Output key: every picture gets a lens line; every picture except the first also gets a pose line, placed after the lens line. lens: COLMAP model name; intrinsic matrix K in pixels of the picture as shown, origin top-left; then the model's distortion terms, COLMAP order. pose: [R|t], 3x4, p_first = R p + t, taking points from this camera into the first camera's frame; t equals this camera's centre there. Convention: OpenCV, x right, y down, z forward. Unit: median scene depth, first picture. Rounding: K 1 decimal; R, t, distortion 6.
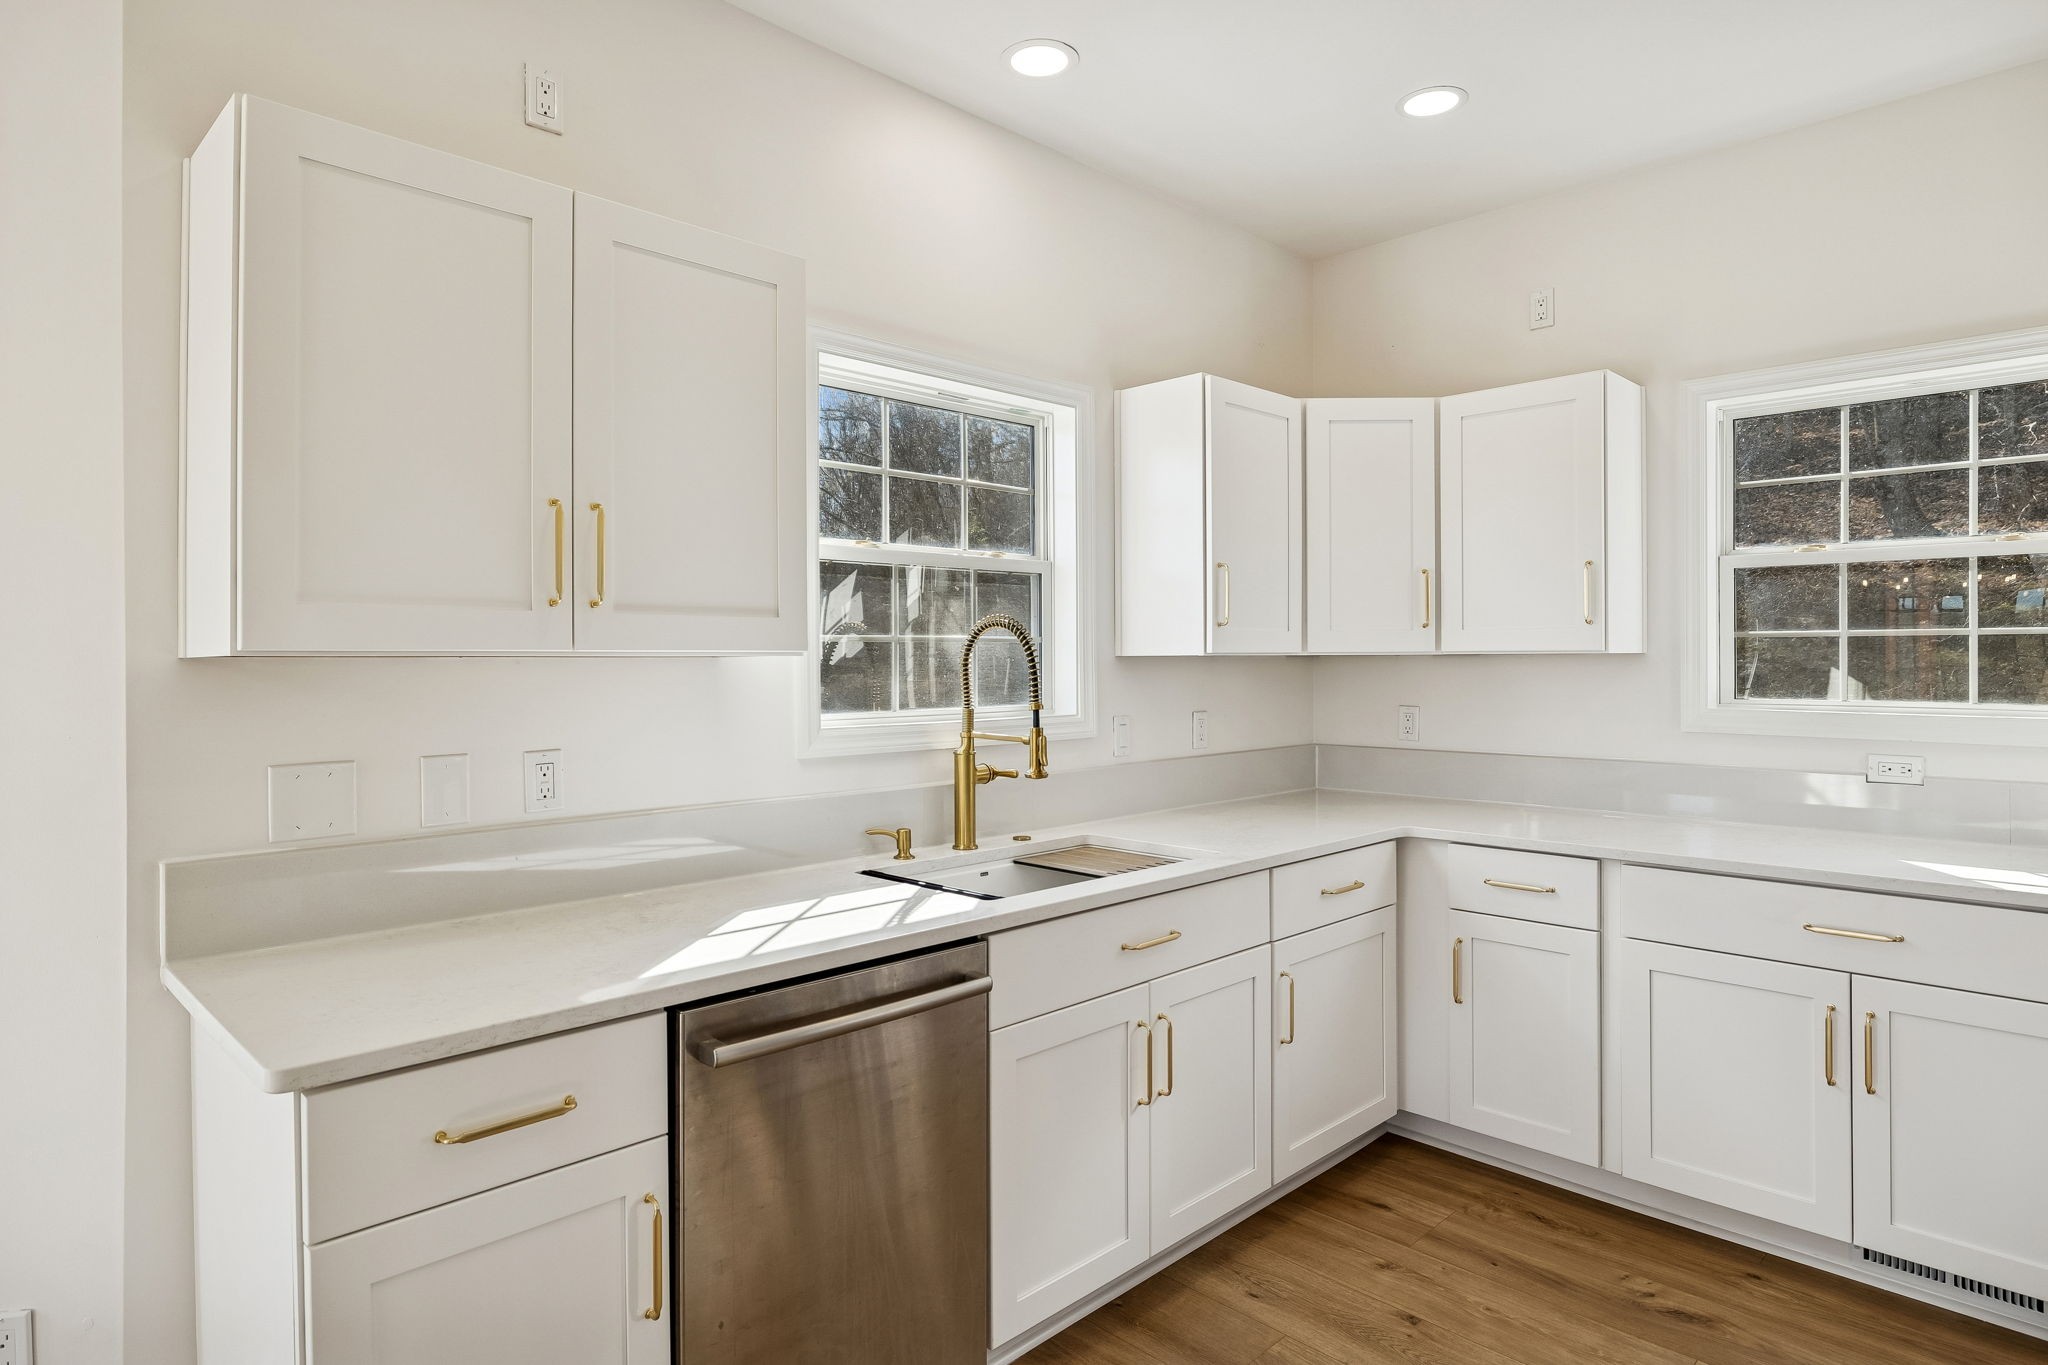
lens RADIAL K [[1150.8, 0, 1025.6], [0, 1150.8, 651.0], [0, 0, 1]] dist [0.003073, 0.000263]
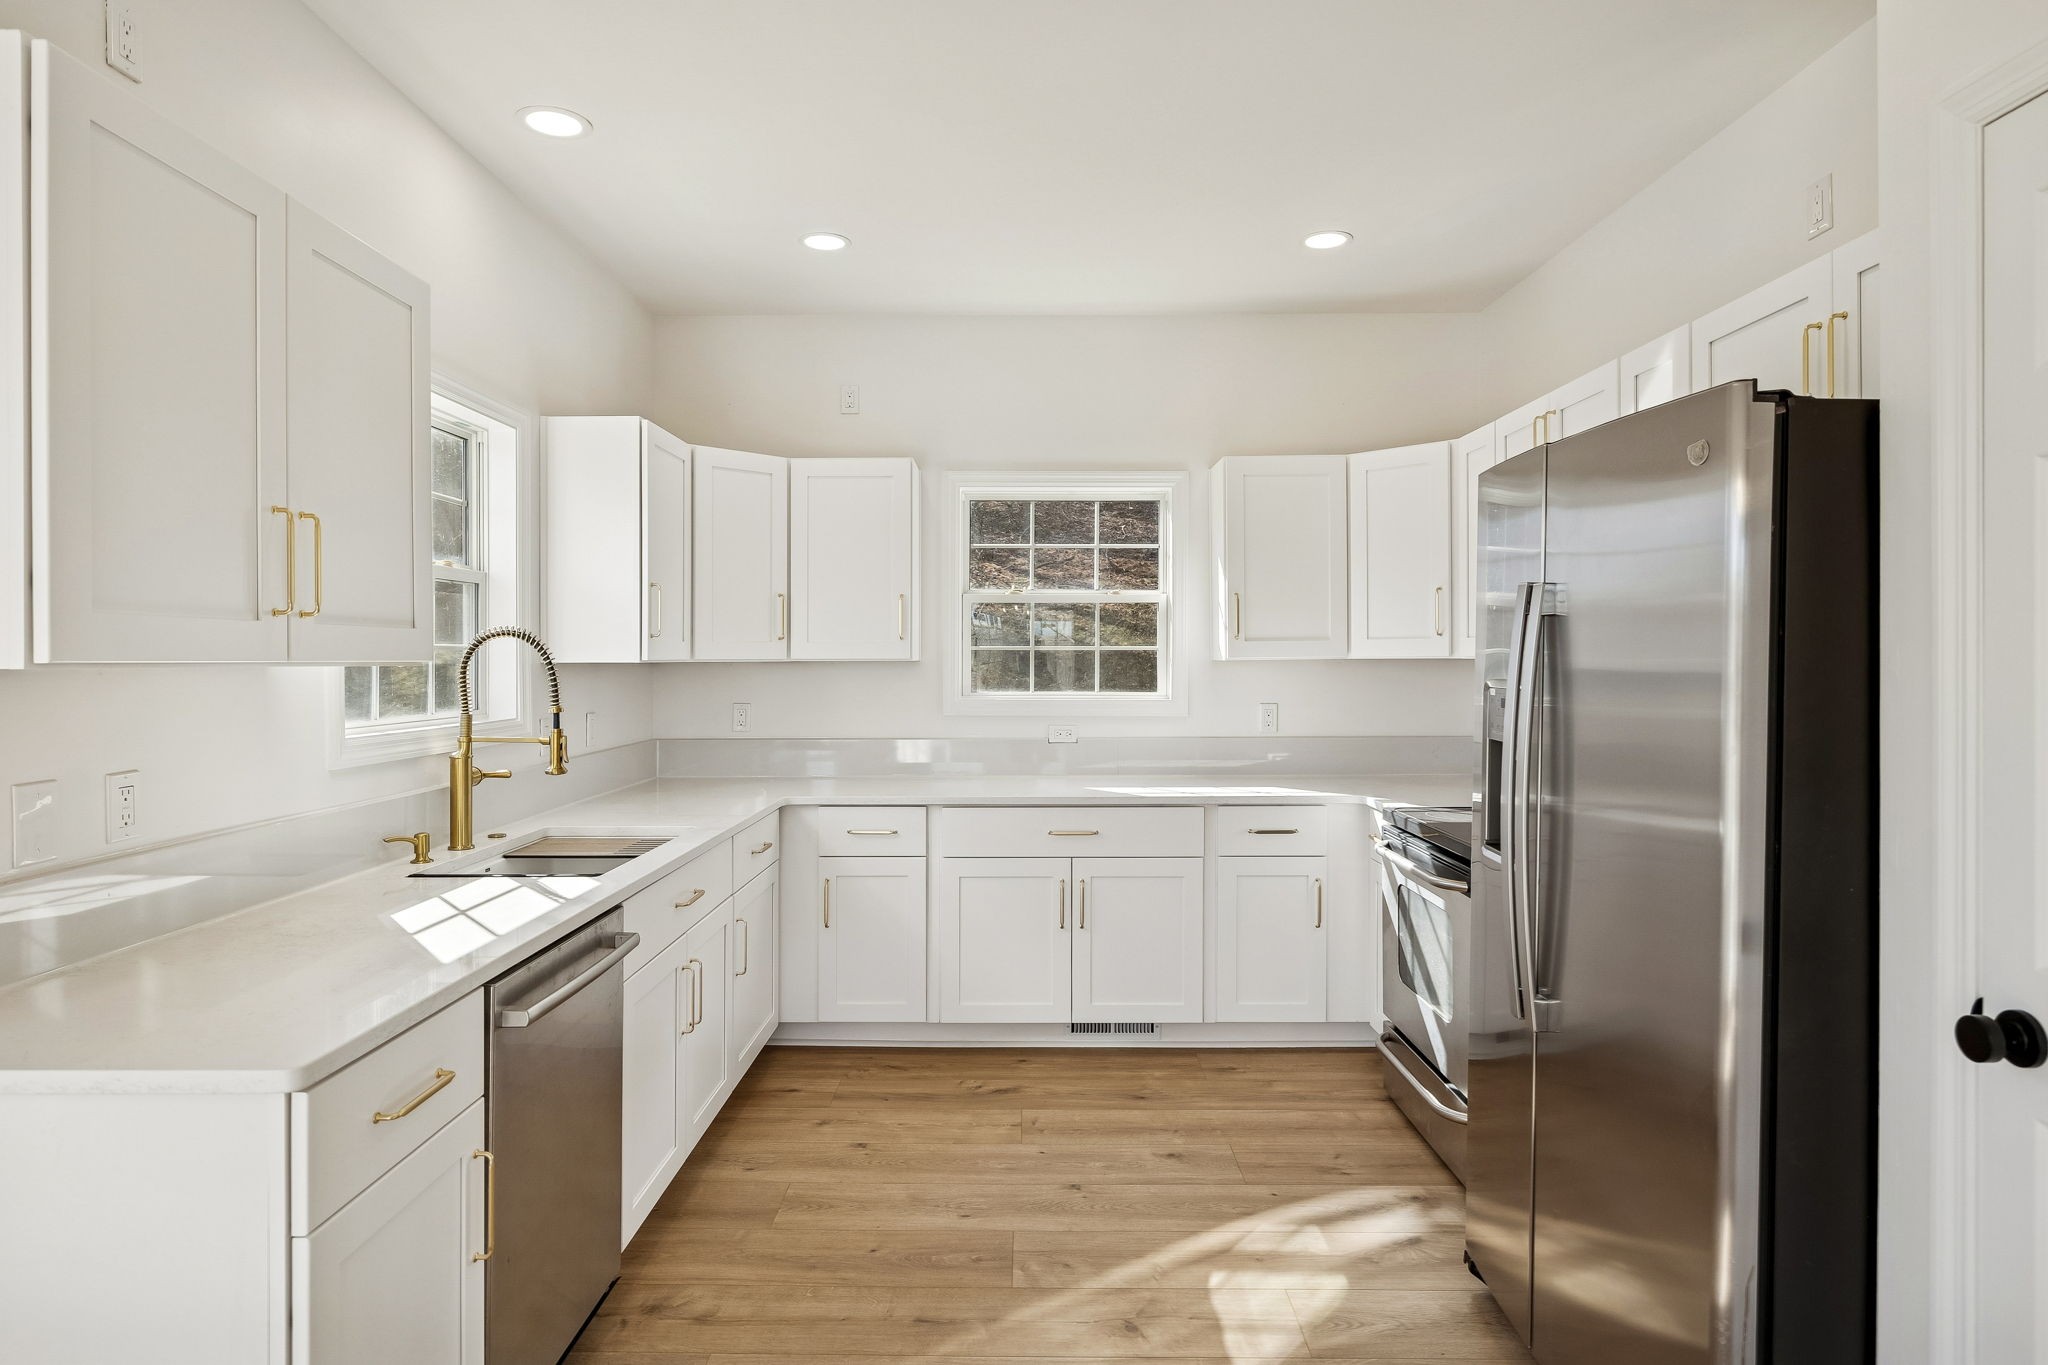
lens RADIAL K [[1150.8, 0, 1025.6], [0, 1150.8, 651.0], [0, 0, 1]] dist [0.003073, 0.000263]
pose [[0.707176, 0.007194, 0.707000, -0.429517], [-0.006744, 0.999971, -0.003430, -0.007050], [-0.707005, -0.002342, 0.707205, -0.095473]]
